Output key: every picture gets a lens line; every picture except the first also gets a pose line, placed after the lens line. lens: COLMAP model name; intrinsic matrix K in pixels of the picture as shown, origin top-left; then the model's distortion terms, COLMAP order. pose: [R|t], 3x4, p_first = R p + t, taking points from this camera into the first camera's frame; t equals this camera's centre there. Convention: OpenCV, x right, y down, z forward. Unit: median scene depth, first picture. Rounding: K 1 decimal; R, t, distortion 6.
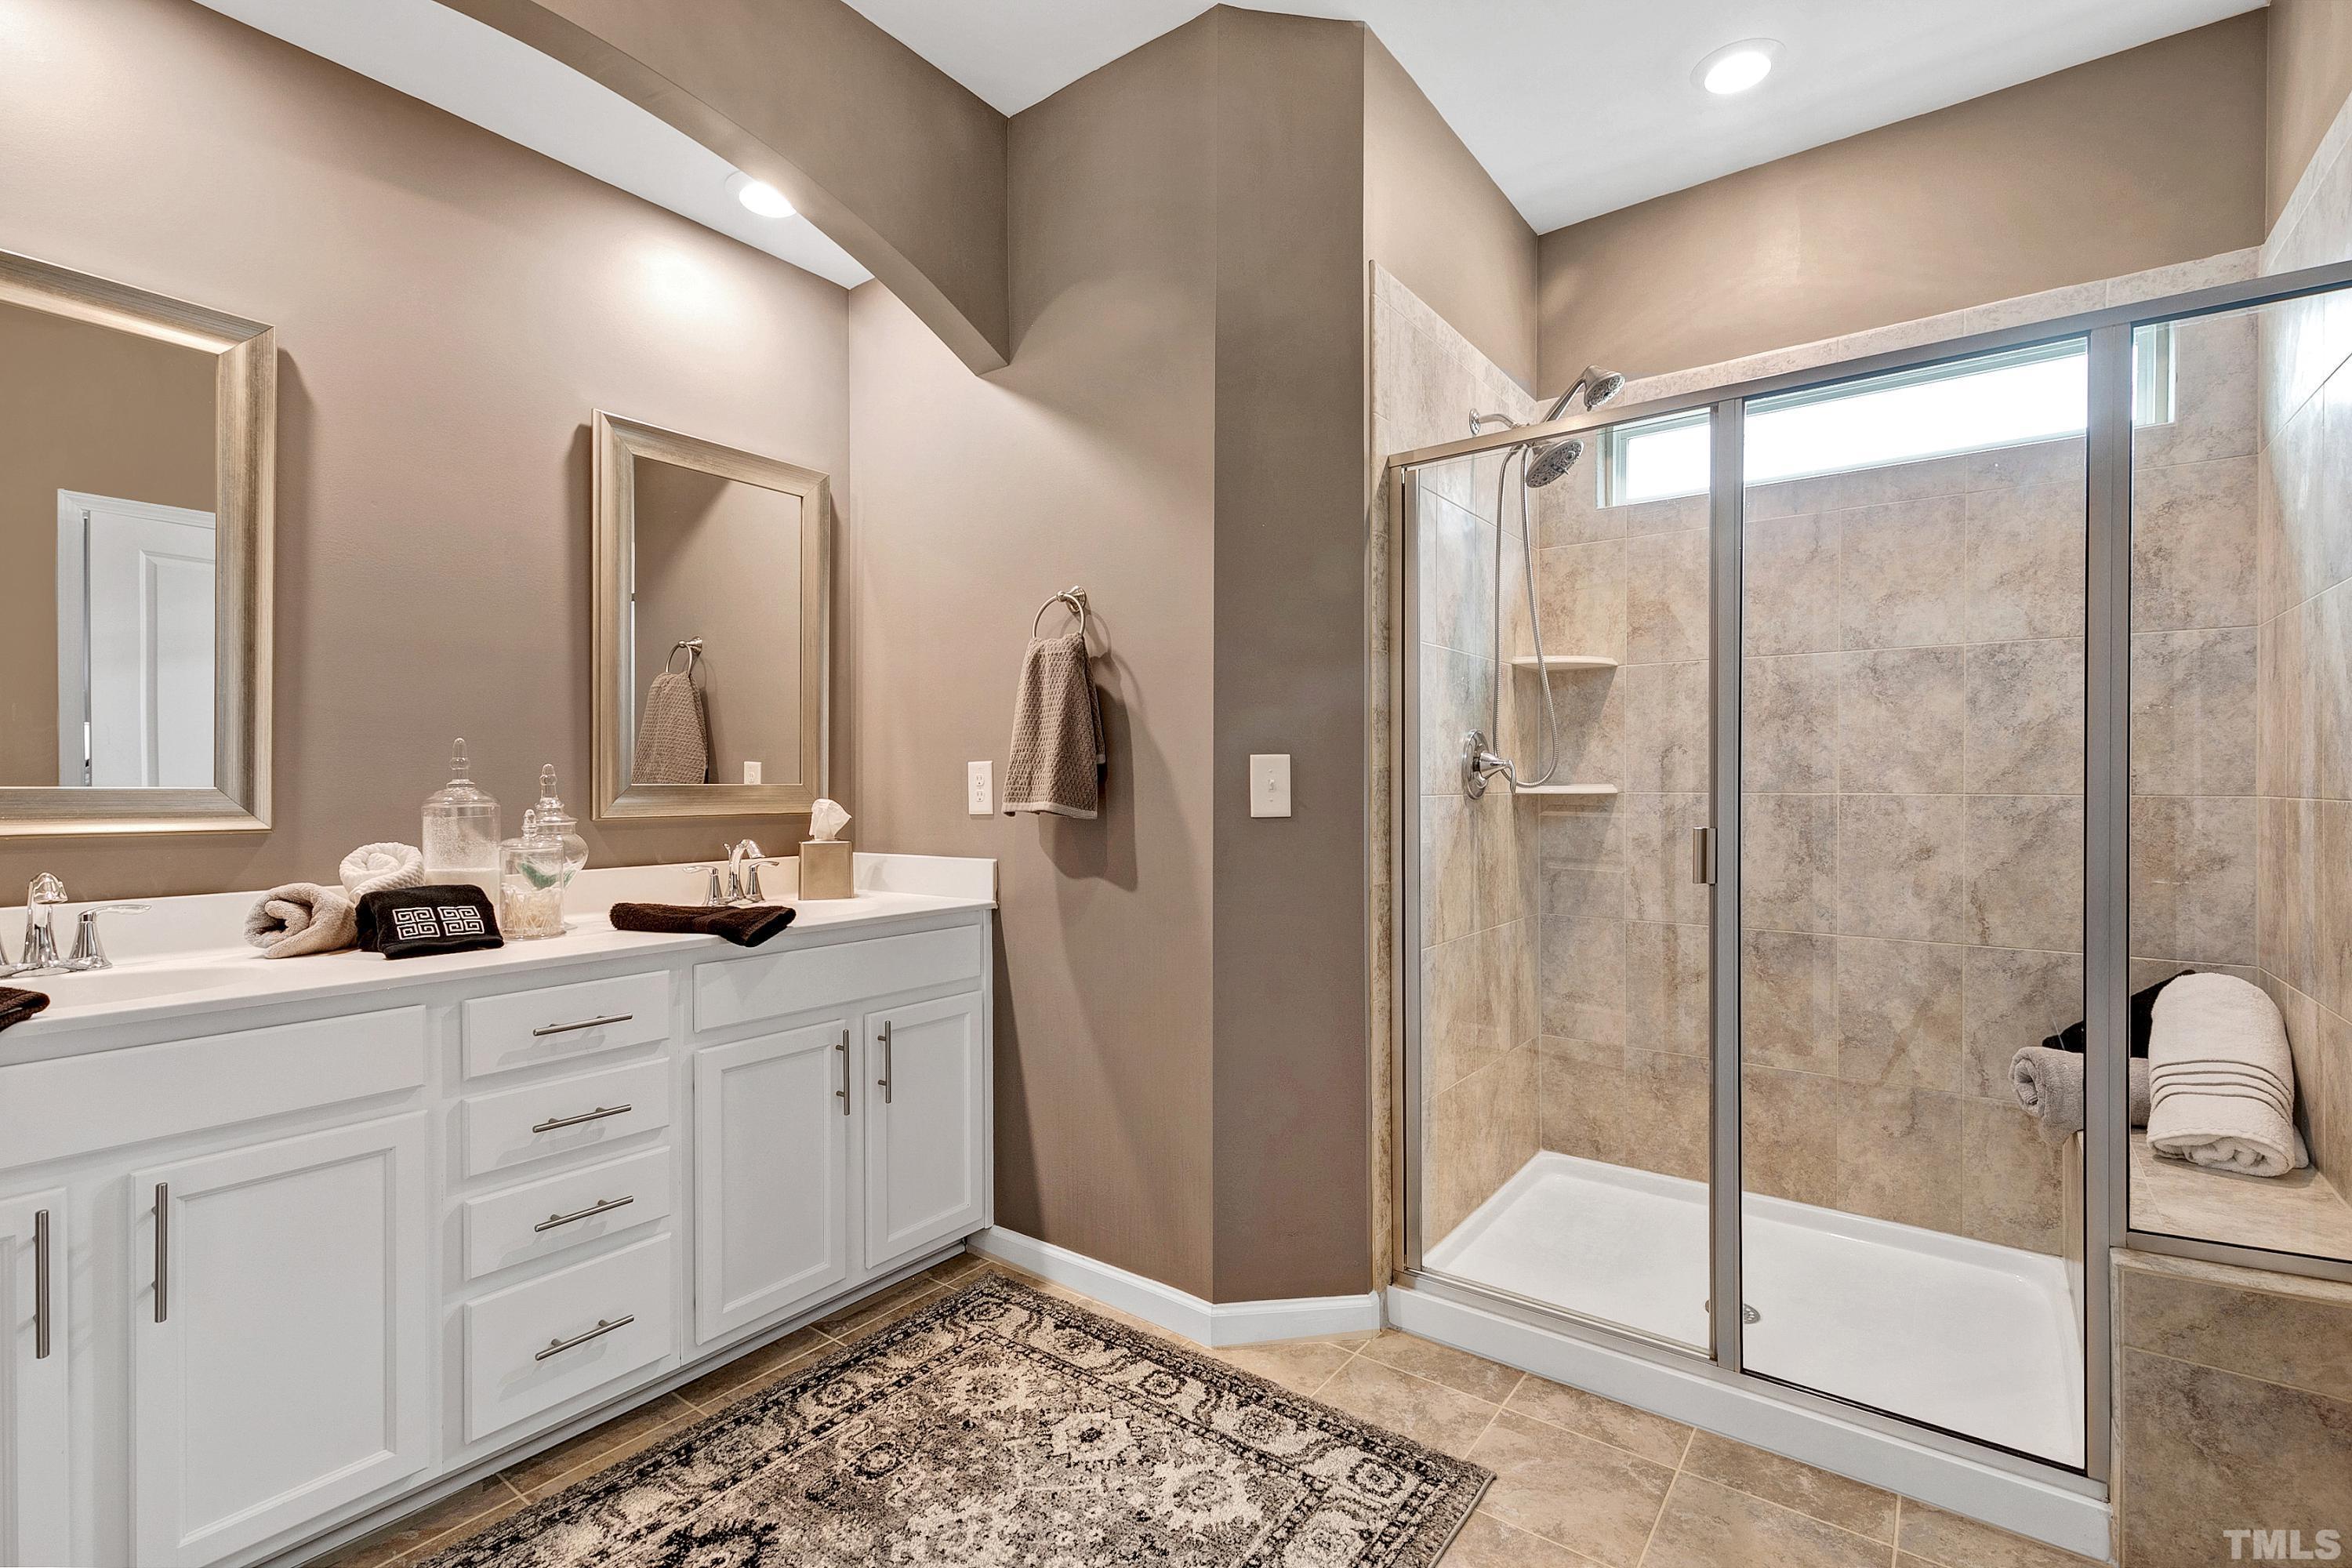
lens RADIAL K [[1060.0, 0, 1162.7], [0, 1060.0, 786.8], [0, 0, 1]] dist [0.007448, -0.000562]
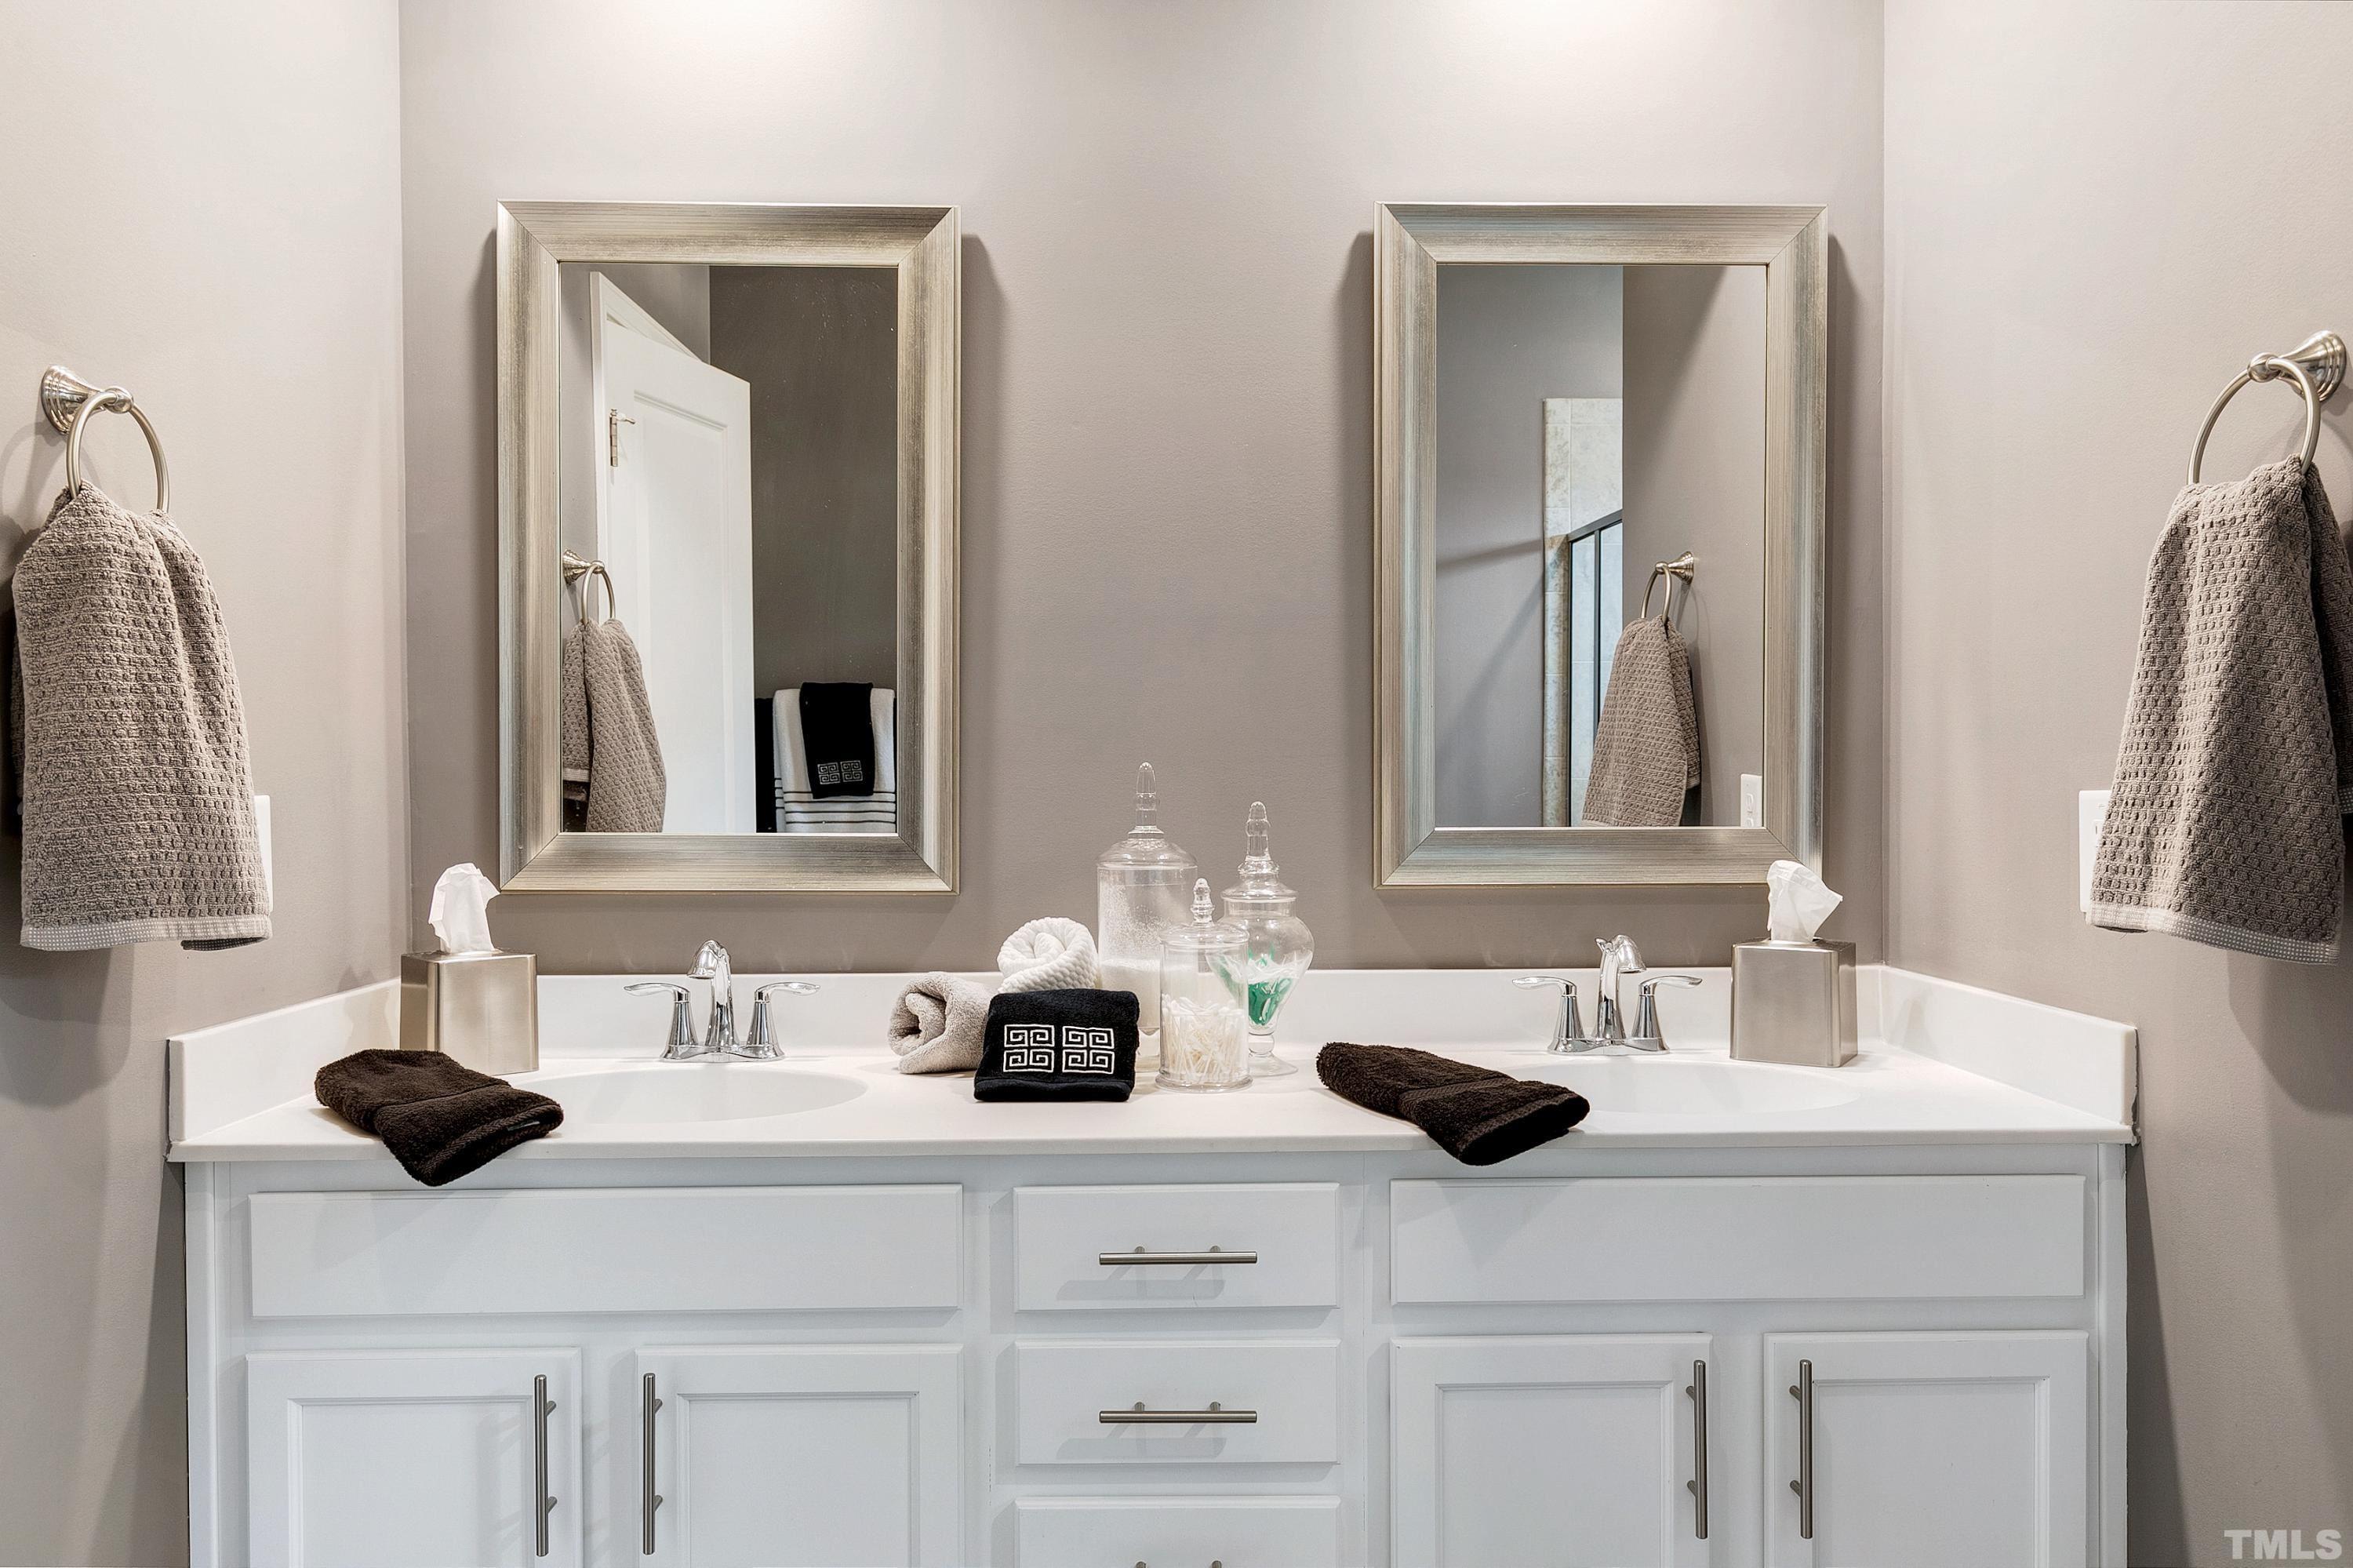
lens RADIAL K [[1655.7, 0, 1176.5], [0, 1655.7, 788.9], [0, 0, 1]] dist [-0.003558, 0.004939]
pose [[0.620076, 0.009272, -0.784487, 0.151230], [0.000589, 0.999924, 0.012283, -0.042157], [0.784541, -0.008079, 0.620024, 0.384114]]
